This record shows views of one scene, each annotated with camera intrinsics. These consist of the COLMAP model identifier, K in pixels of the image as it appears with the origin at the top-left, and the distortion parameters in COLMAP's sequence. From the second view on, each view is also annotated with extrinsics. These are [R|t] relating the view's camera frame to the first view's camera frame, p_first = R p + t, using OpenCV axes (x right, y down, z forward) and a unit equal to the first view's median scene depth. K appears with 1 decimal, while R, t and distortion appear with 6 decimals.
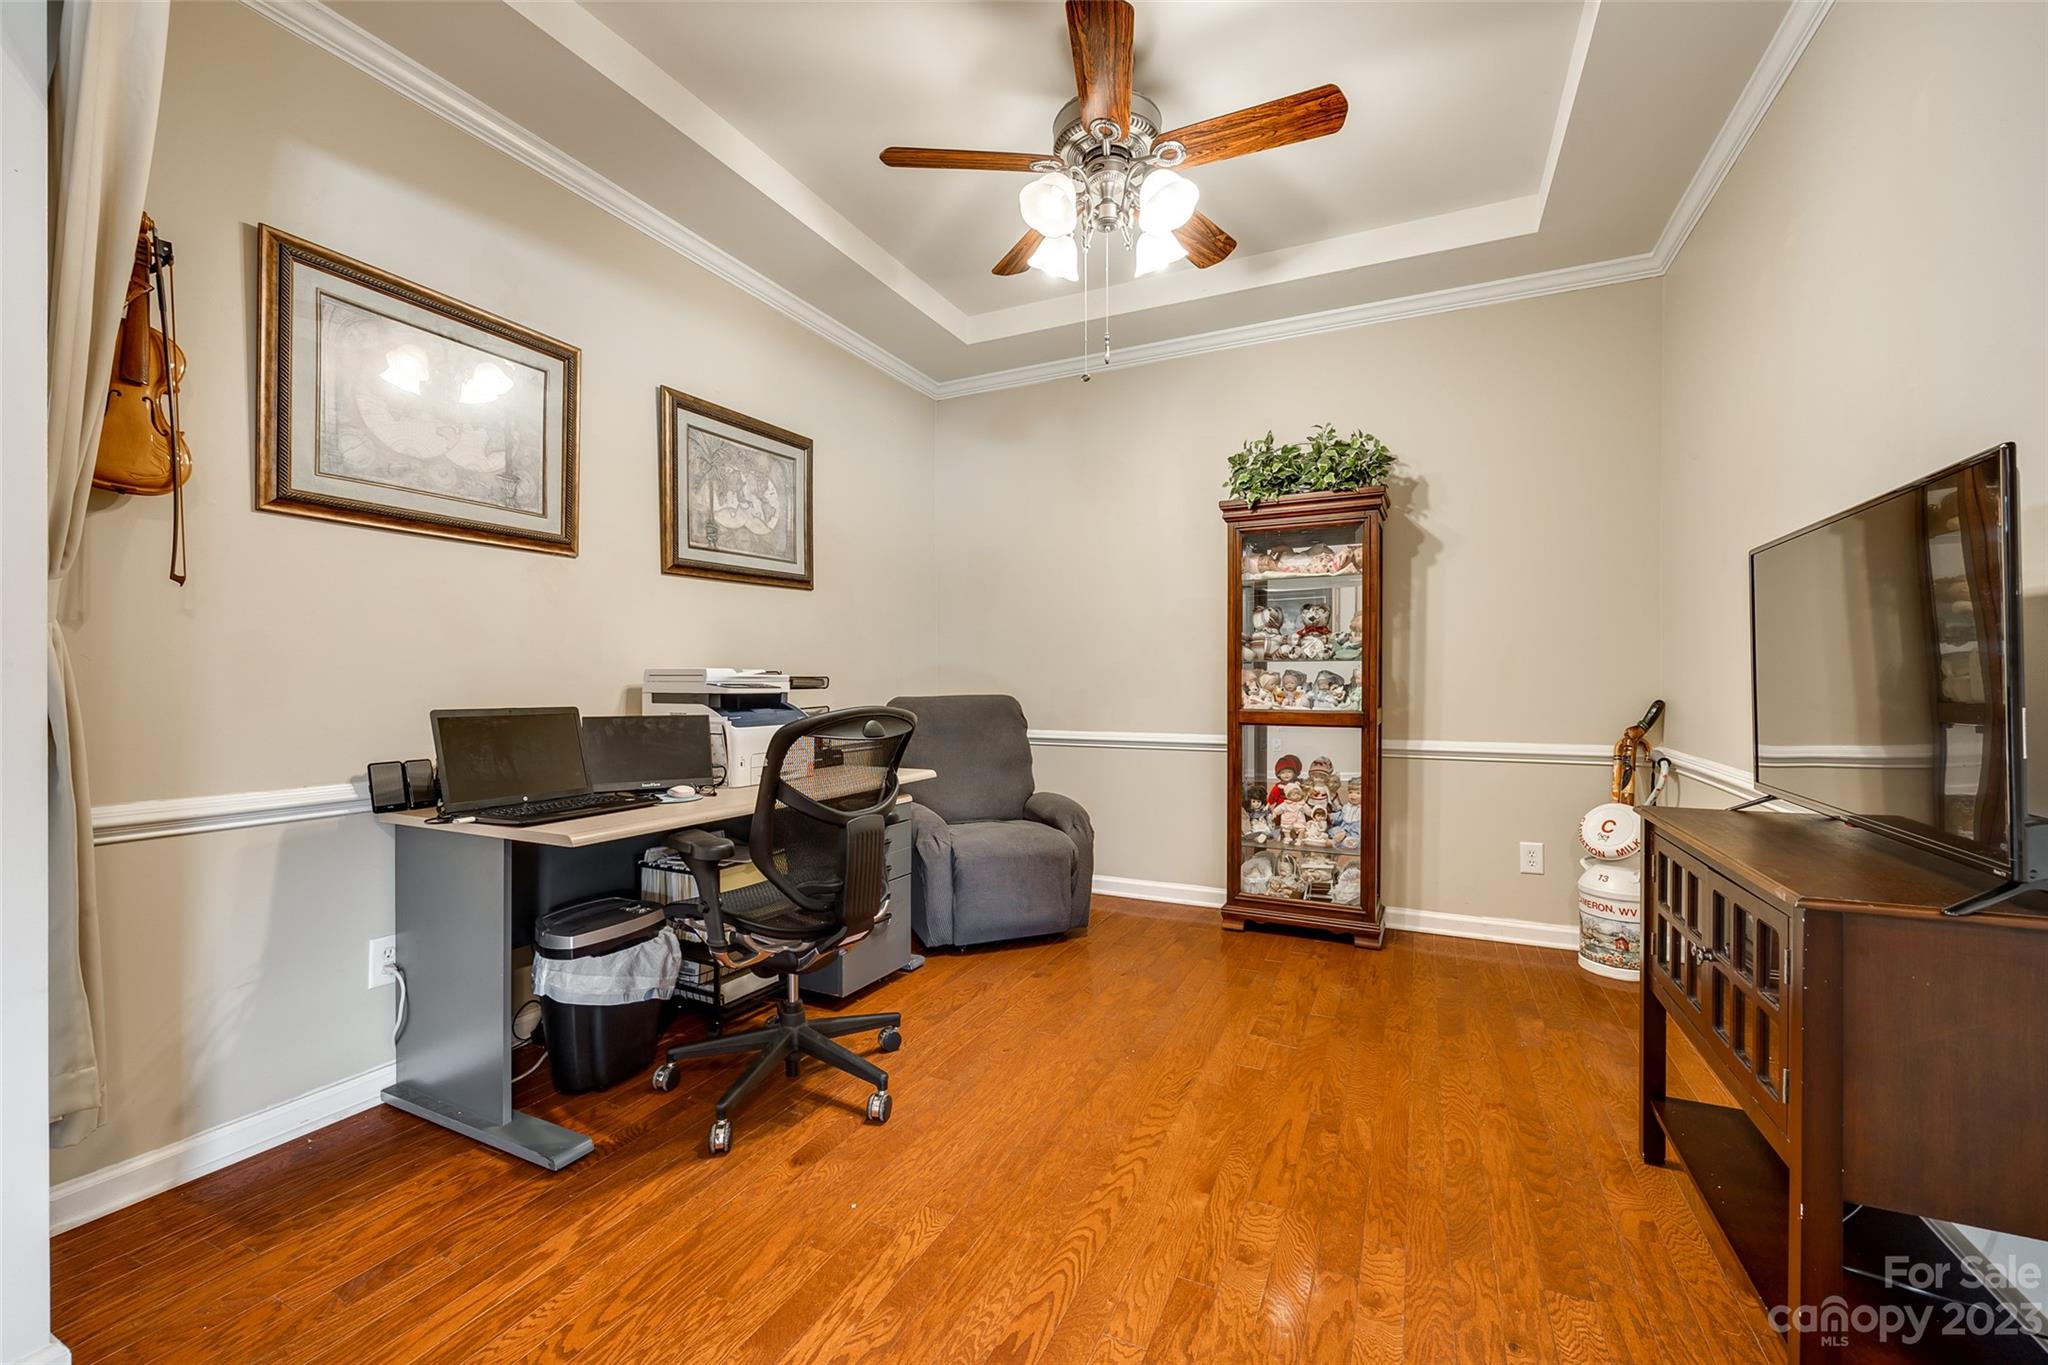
lens RADIAL K [[816.2, 0, 1033.5], [0, 816.2, 688.1], [0, 0, 1]] dist [0.001062, 0.000056]
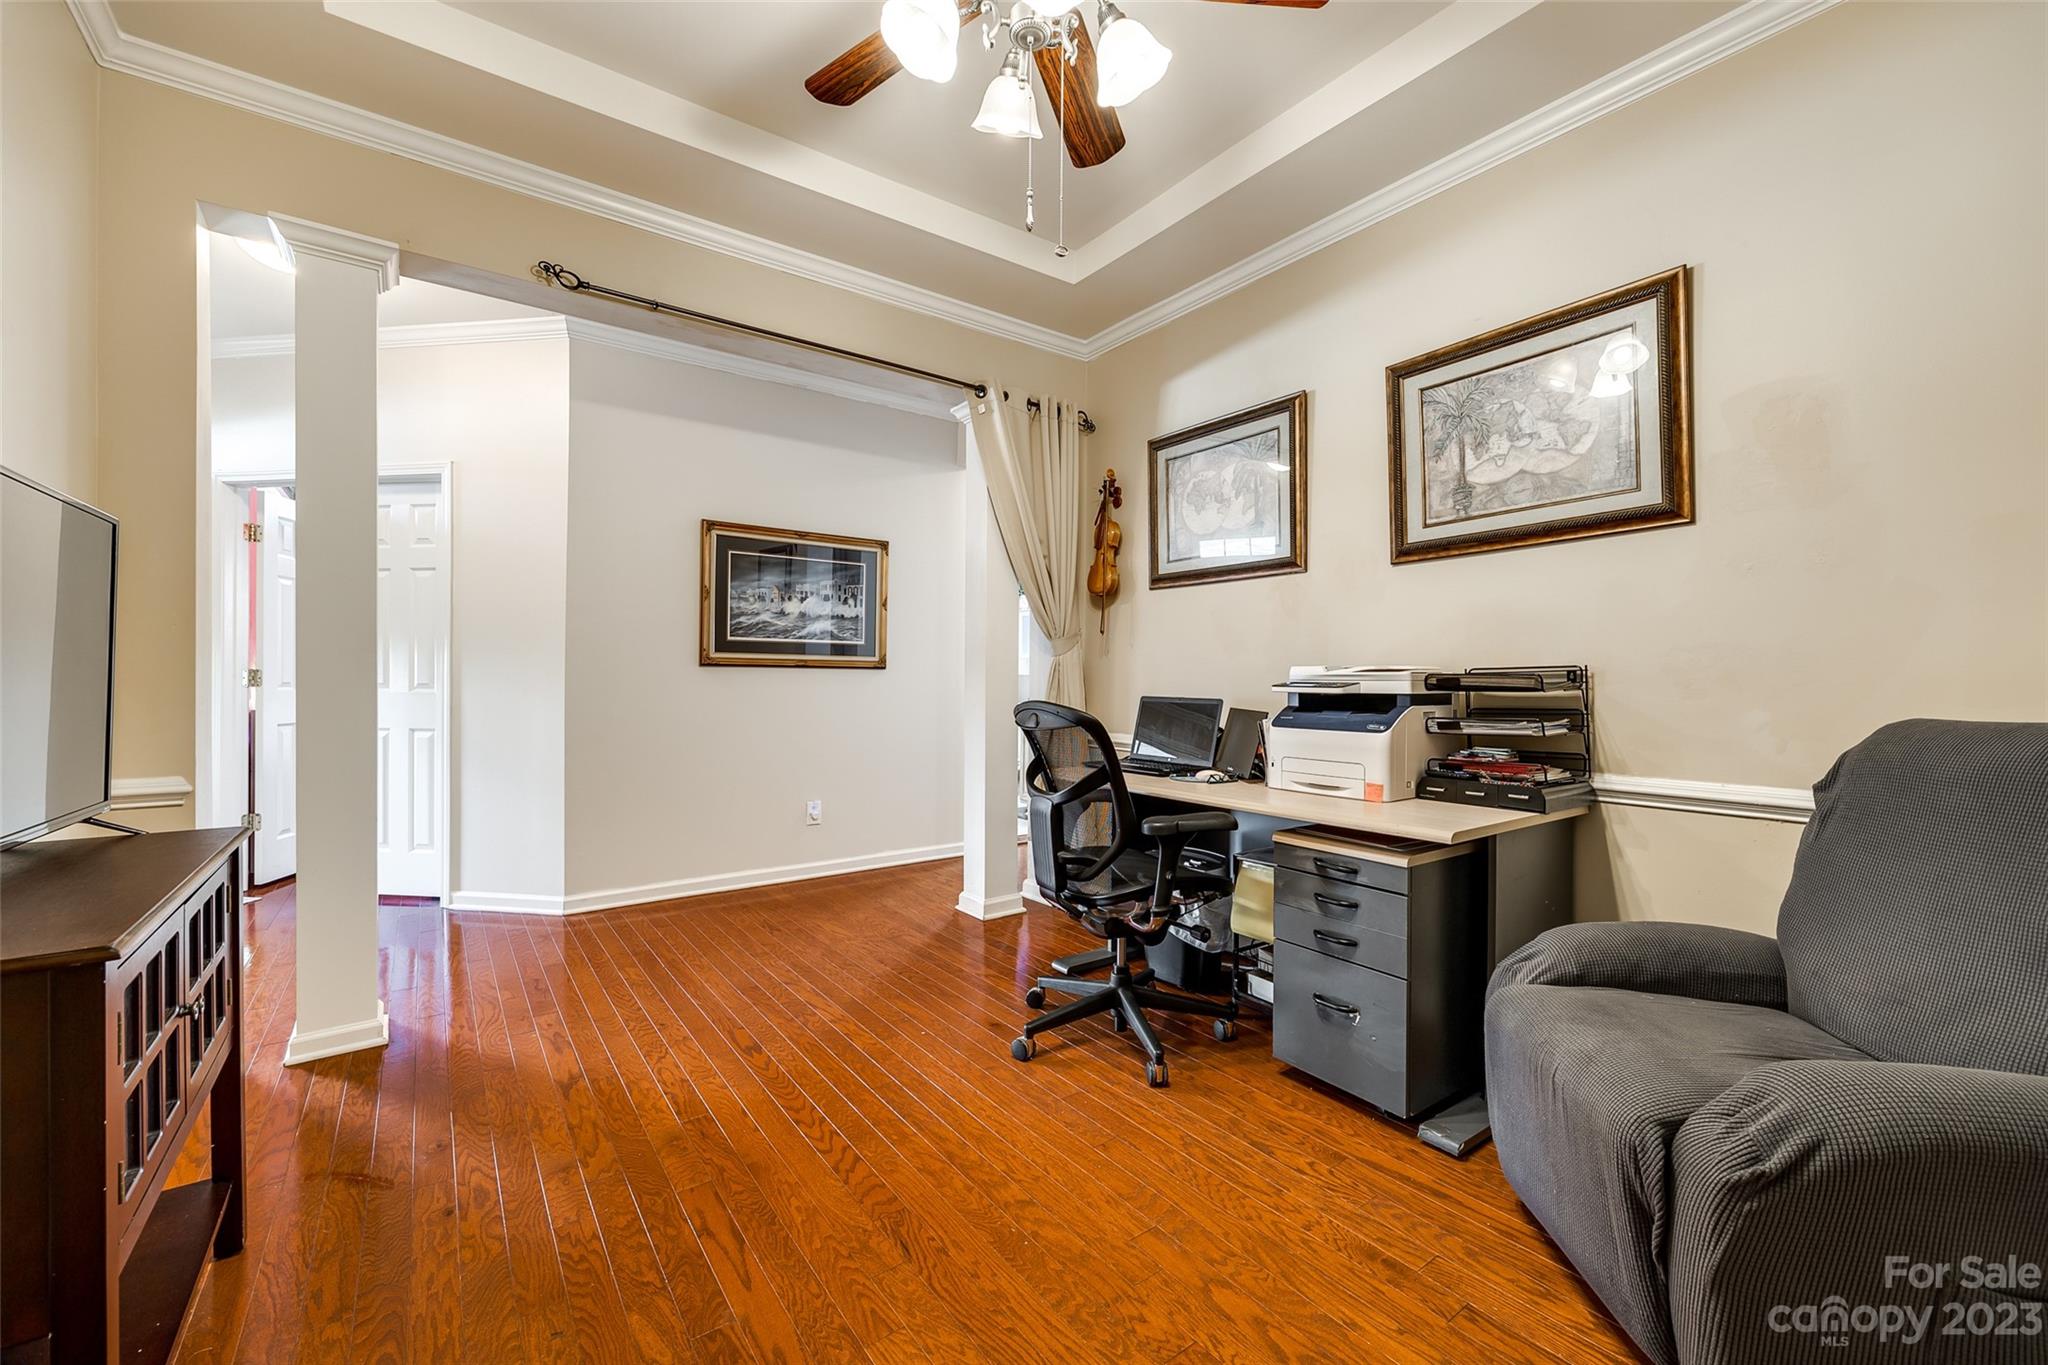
lens RADIAL K [[839.4, 0, 1024.0], [0, 839.4, 682.5], [0, 0, 1]] dist [-0.002301, -0.000386]
pose [[-0.482897, -0.001027, -0.875677, 0.591922], [-0.015084, 0.999861, 0.007145, -0.006028], [0.875547, 0.016659, -0.482845, 1.095138]]
